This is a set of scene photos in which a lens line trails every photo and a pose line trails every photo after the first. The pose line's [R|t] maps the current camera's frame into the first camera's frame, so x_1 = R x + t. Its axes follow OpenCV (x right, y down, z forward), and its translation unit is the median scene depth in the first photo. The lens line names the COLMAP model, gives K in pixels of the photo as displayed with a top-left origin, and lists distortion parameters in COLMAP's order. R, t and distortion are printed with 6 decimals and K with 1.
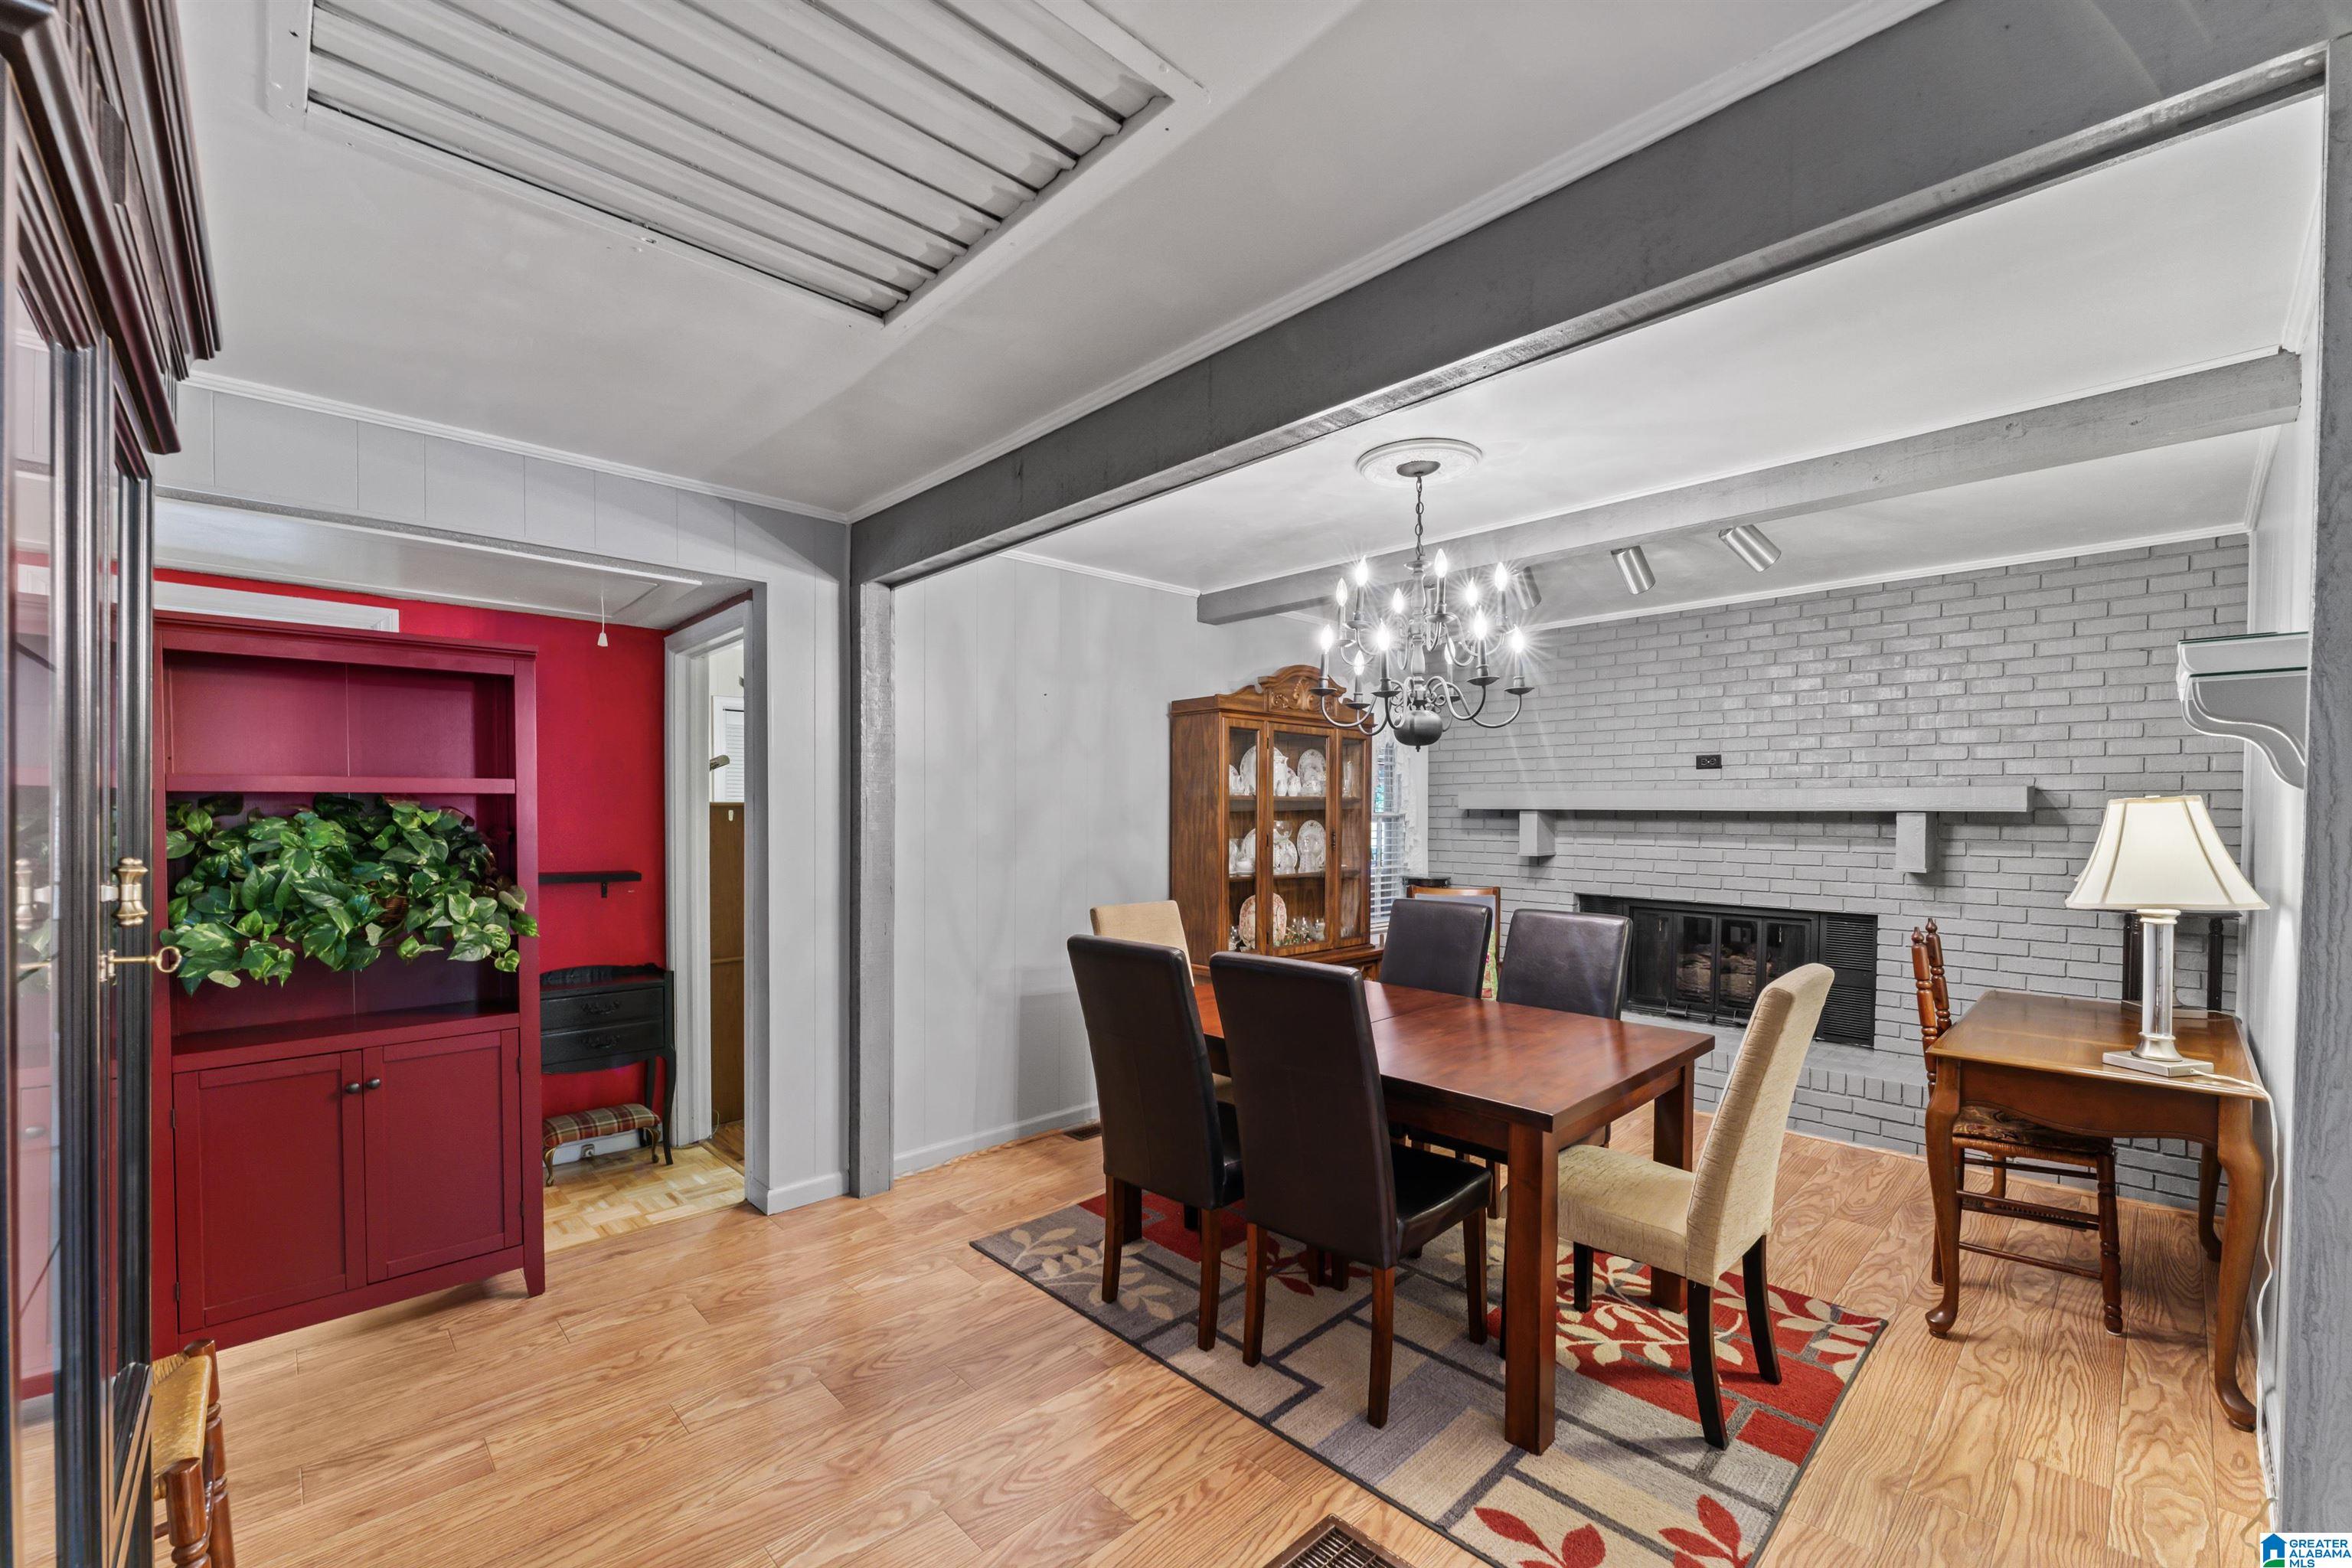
lens RADIAL K [[942.1, 0, 1179.6], [0, 942.1, 831.1], [0, 0, 1]] dist [-0.010025, 0.000675]
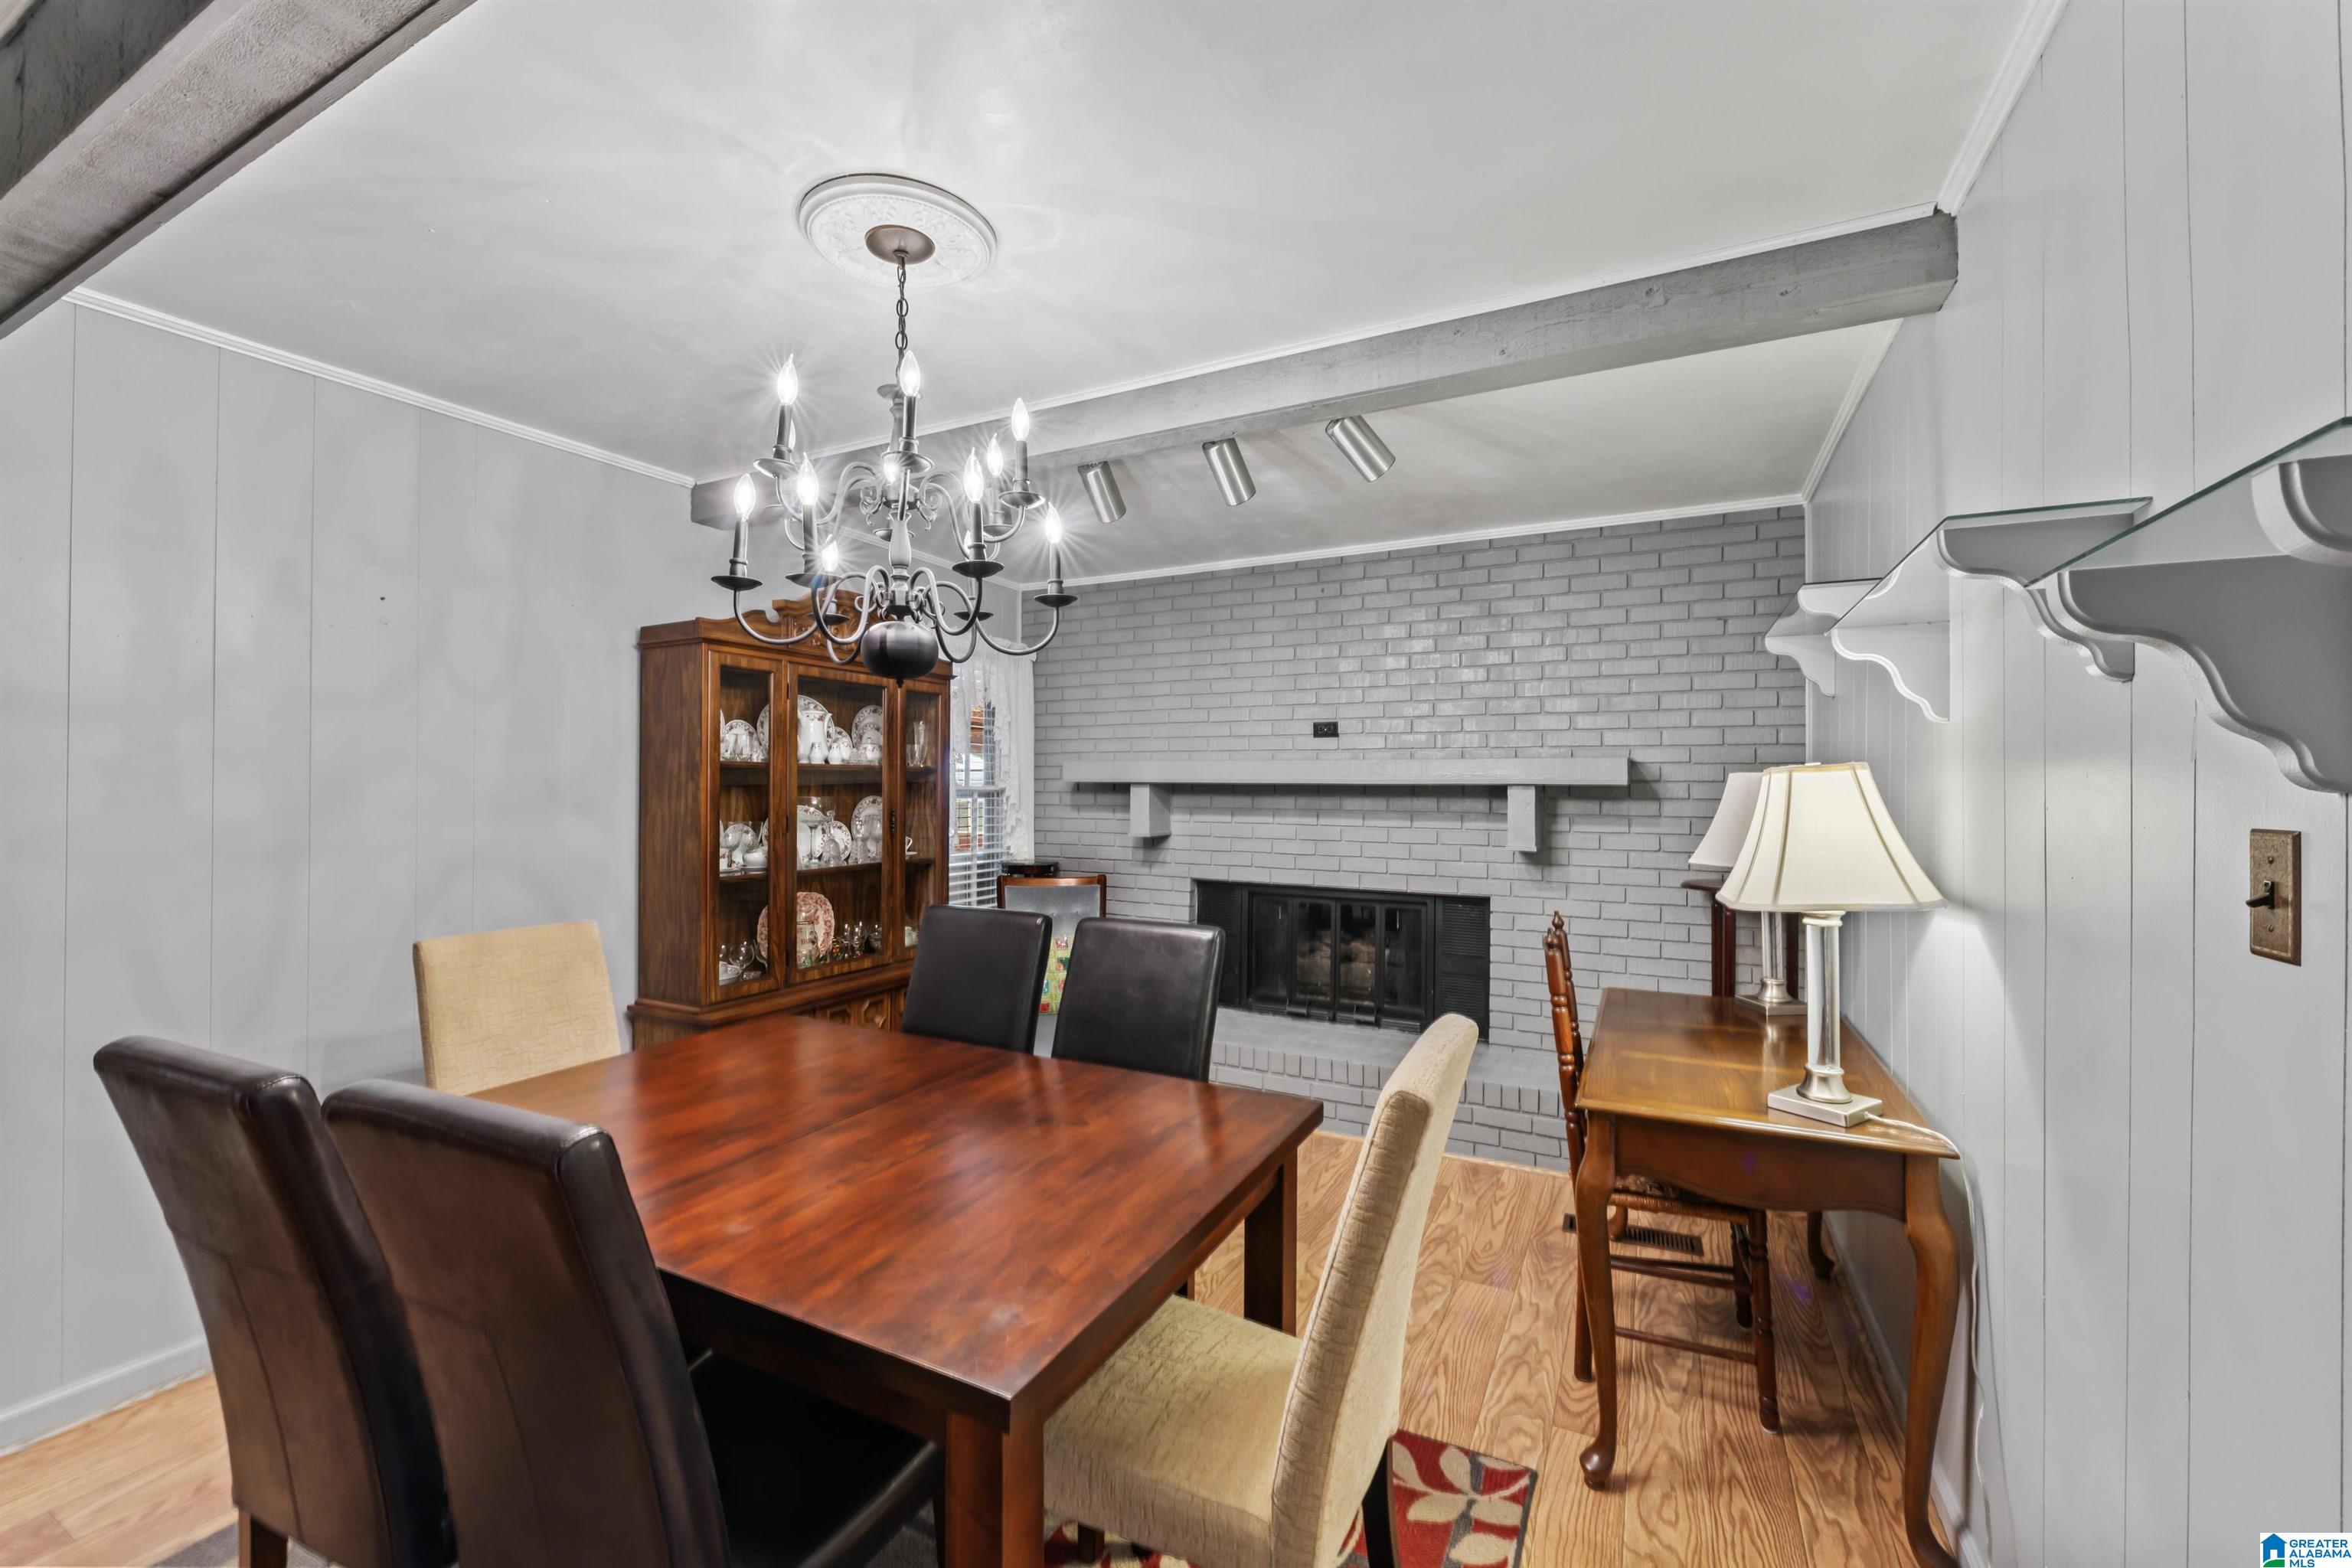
lens RADIAL K [[942.1, 0, 1162.3], [0, 942.1, 777.0], [0, 0, 1]] dist [-0.010025, 0.000675]
pose [[0.946278, 0.003714, 0.323333, 0.162656], [0.006142, 0.999547, -0.029455, -0.003826], [-0.323296, 0.029858, 0.945827, 0.261387]]
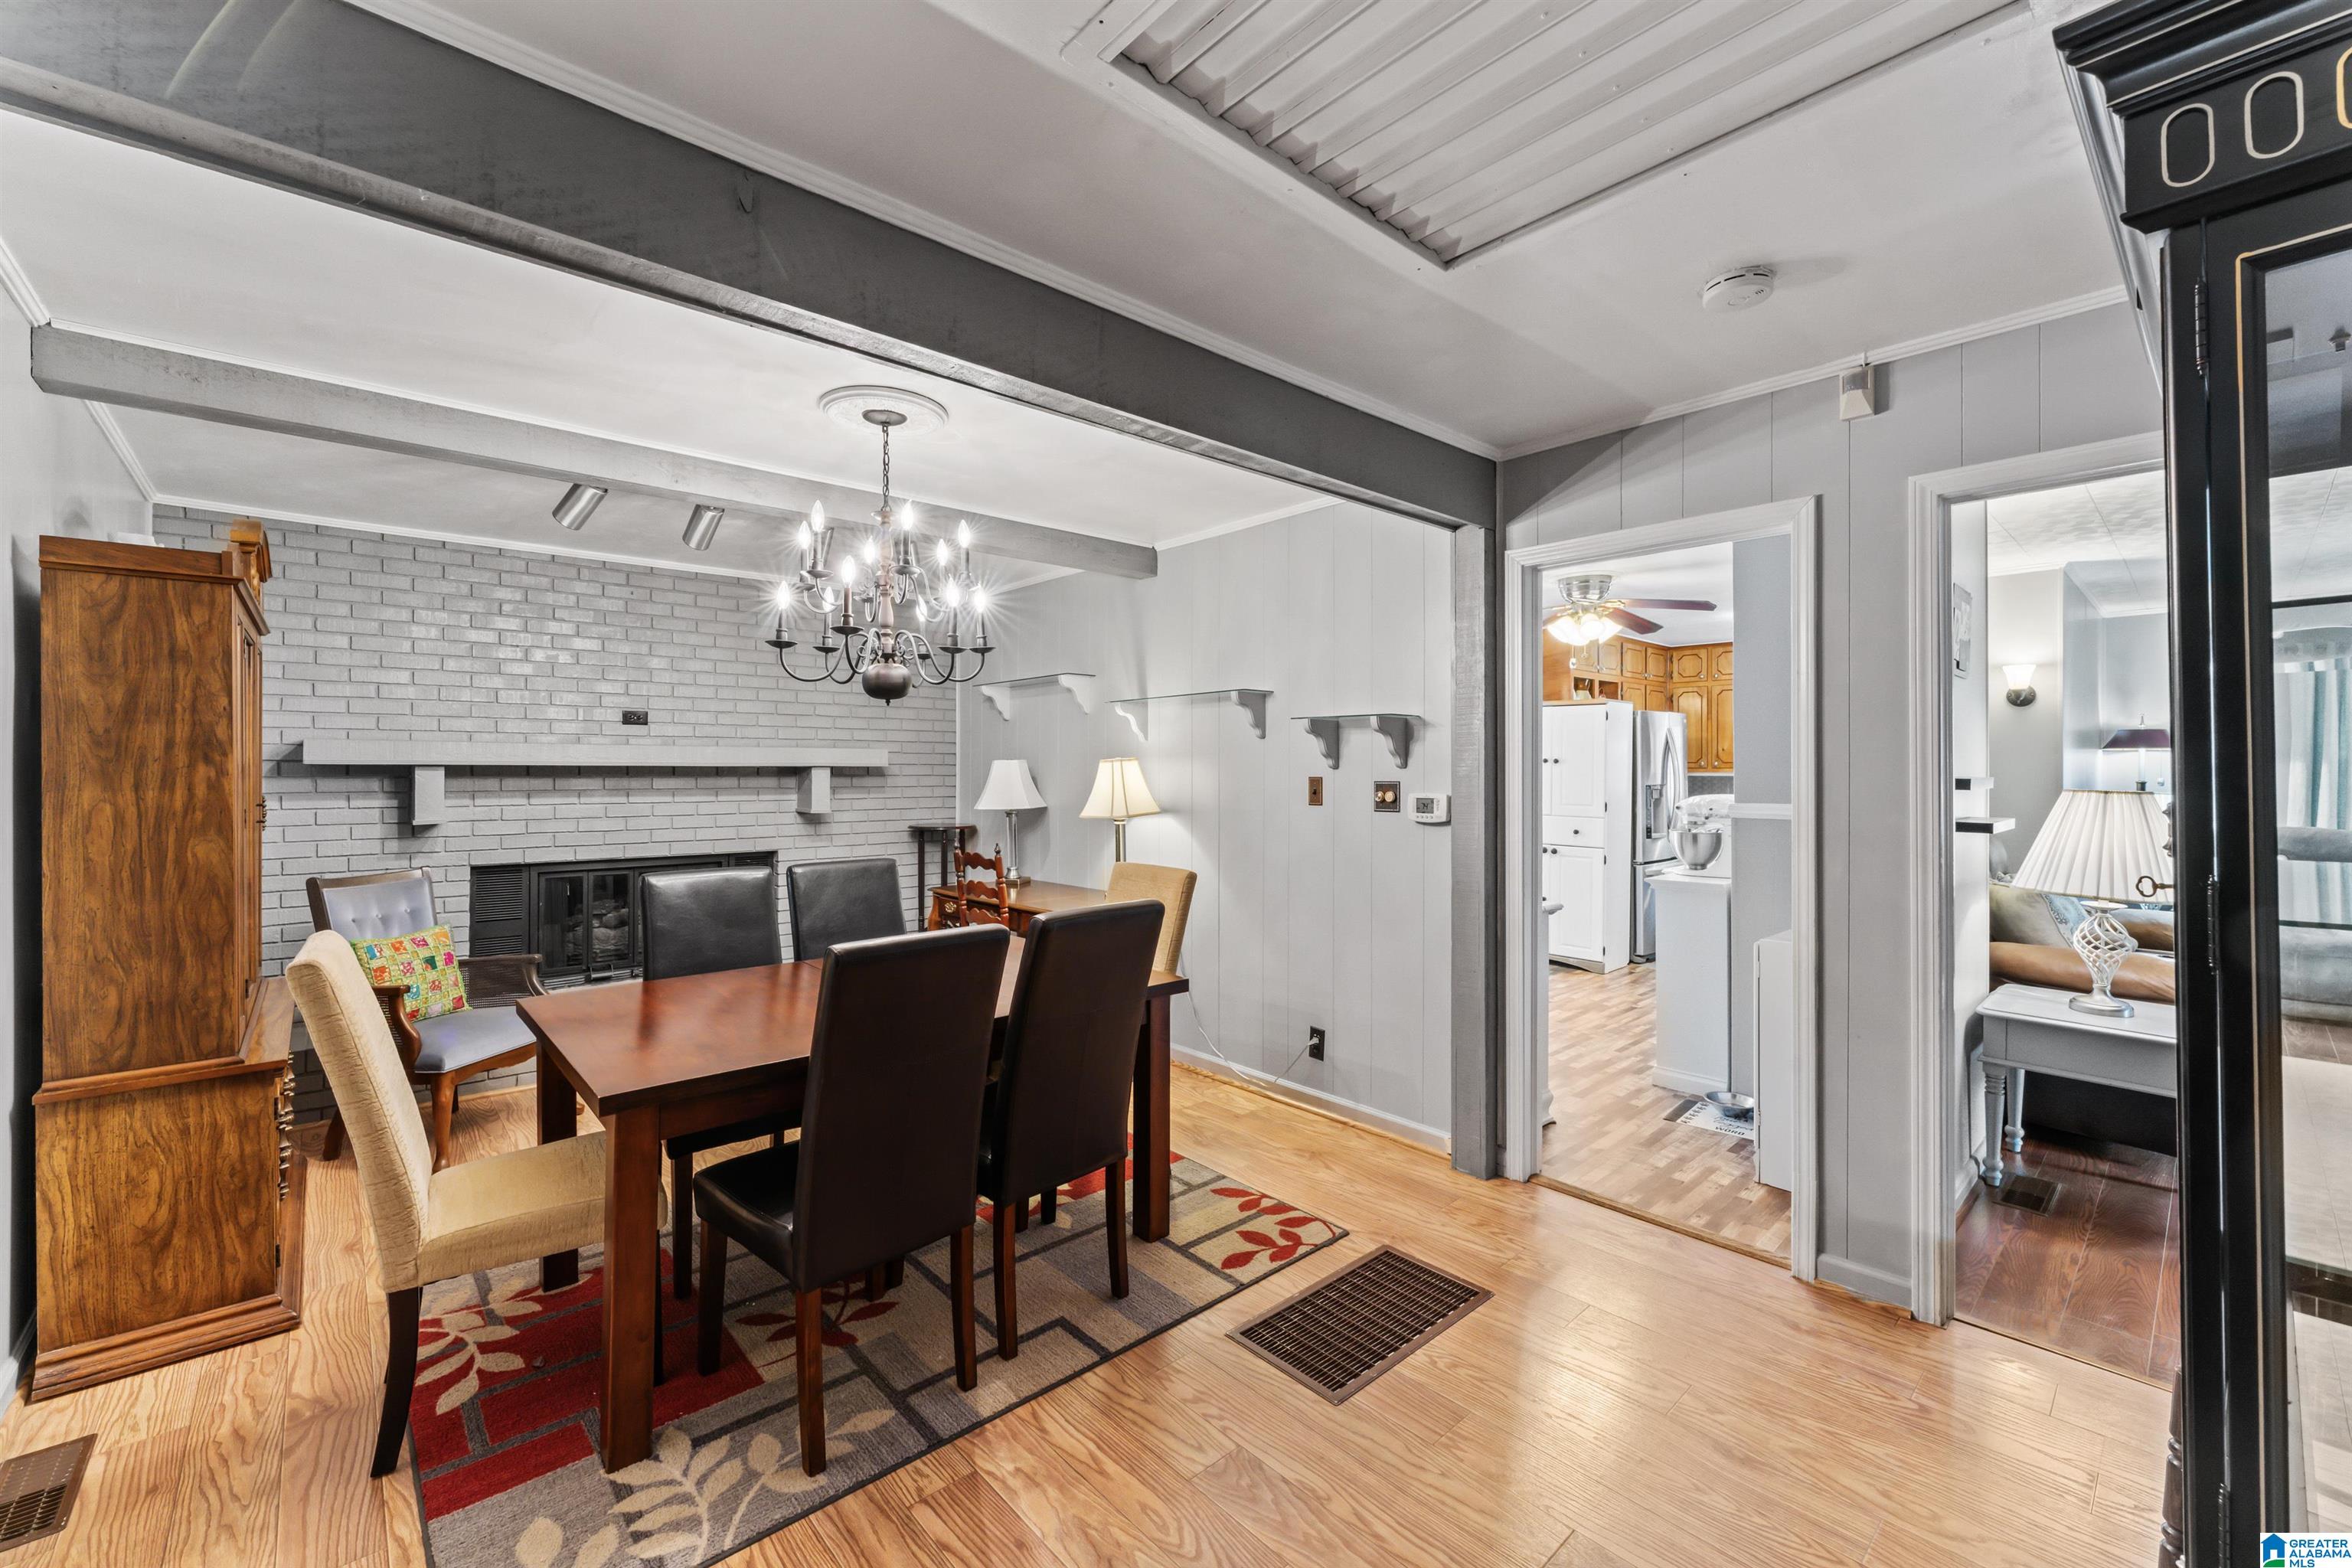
lens RADIAL K [[942.1, 0, 1155.8], [0, 942.1, 771.6], [0, 0, 1]] dist [-0.010025, 0.000675]
pose [[0.058728, -0.005996, 0.998256, -0.534513], [0.023131, 0.999722, 0.004644, -0.009985], [-0.998006, 0.022818, 0.058850, 0.498458]]
